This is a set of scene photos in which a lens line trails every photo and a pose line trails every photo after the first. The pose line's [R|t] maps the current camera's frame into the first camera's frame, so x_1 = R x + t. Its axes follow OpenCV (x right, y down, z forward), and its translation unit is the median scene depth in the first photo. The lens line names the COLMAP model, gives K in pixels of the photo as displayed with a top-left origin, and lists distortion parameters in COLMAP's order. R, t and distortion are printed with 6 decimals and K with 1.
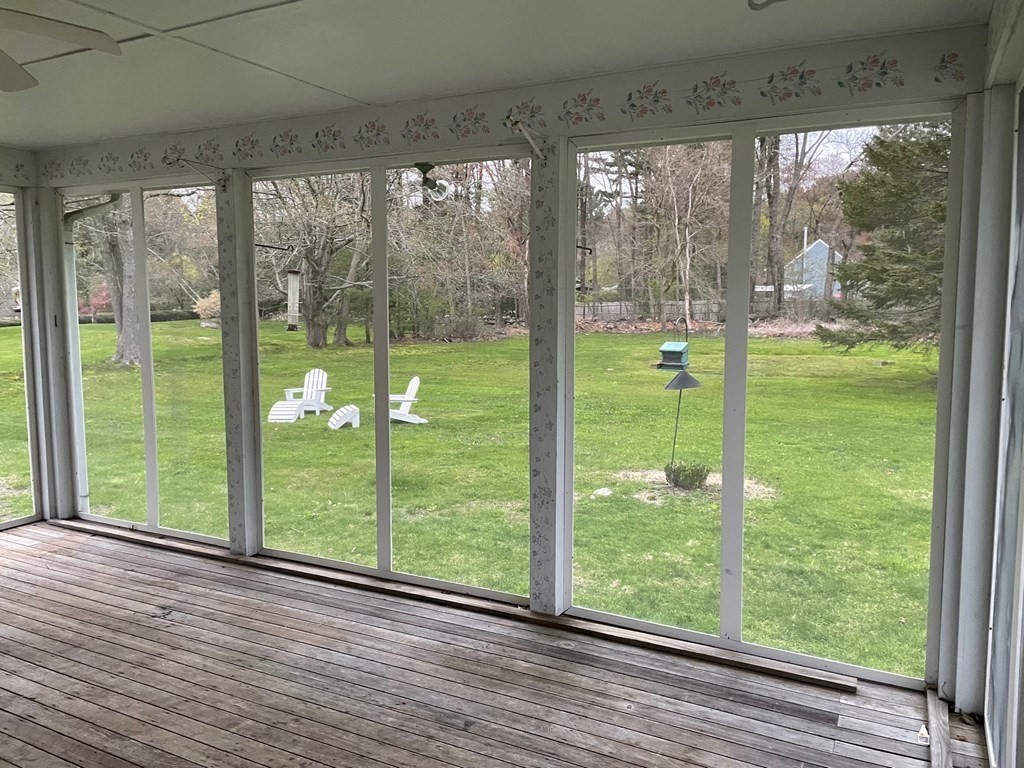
lens RADIAL K [[773.2, 0, 508.5], [0, 773.2, 376.9], [0, 0, 1]] dist [0.084438, -0.104892]
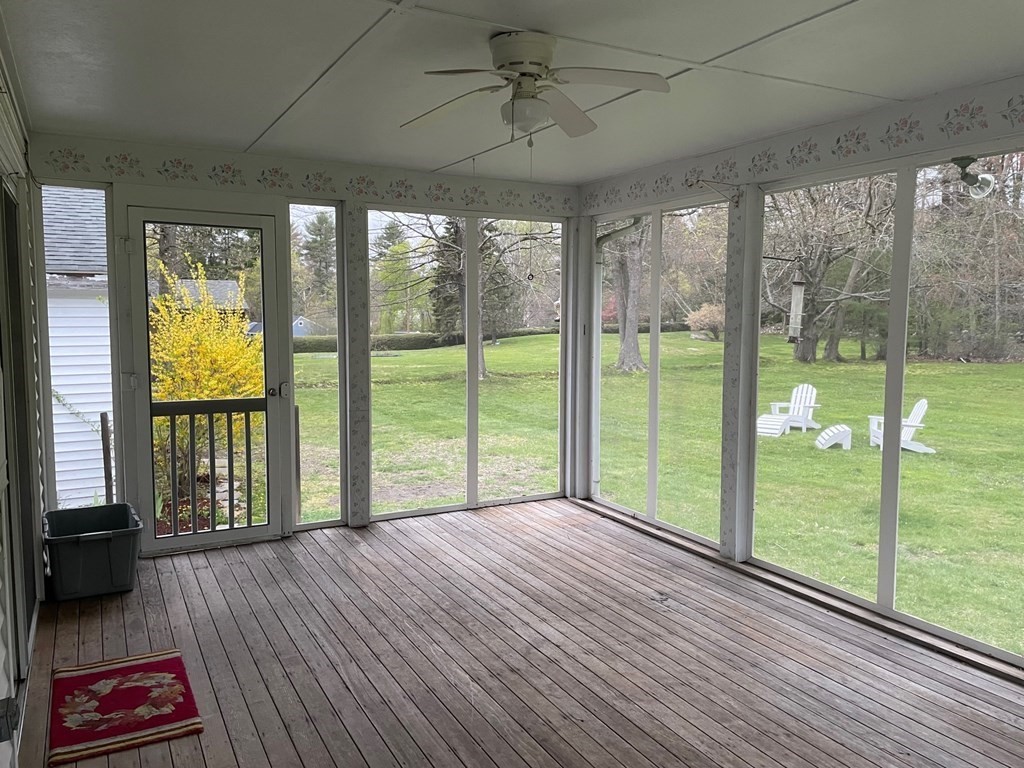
lens RADIAL K [[773.2, 0, 505.9], [0, 773.2, 378.6], [0, 0, 1]] dist [0.084438, -0.104892]
pose [[0.822297, 0.054348, -0.566458, -0.016499], [-0.062476, 0.998034, 0.005061, 0.003803], [0.565619, 0.031228, 0.824075, -0.019640]]
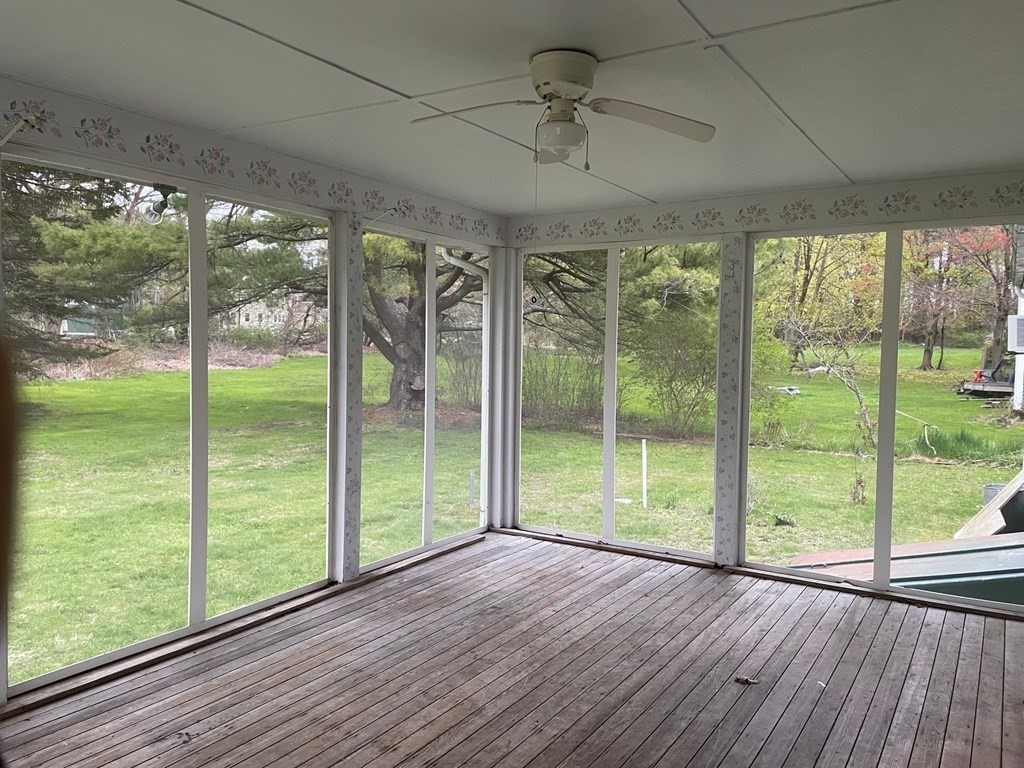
lens RADIAL K [[773.2, 0, 520.7], [0, 773.2, 379.6], [0, 0, 1]] dist [0.084438, -0.104892]
pose [[0.074545, -0.044437, 0.996227, -0.977523], [0.081599, 0.995928, 0.038318, -0.040811], [-0.993874, 0.078434, 0.077868, 0.490329]]
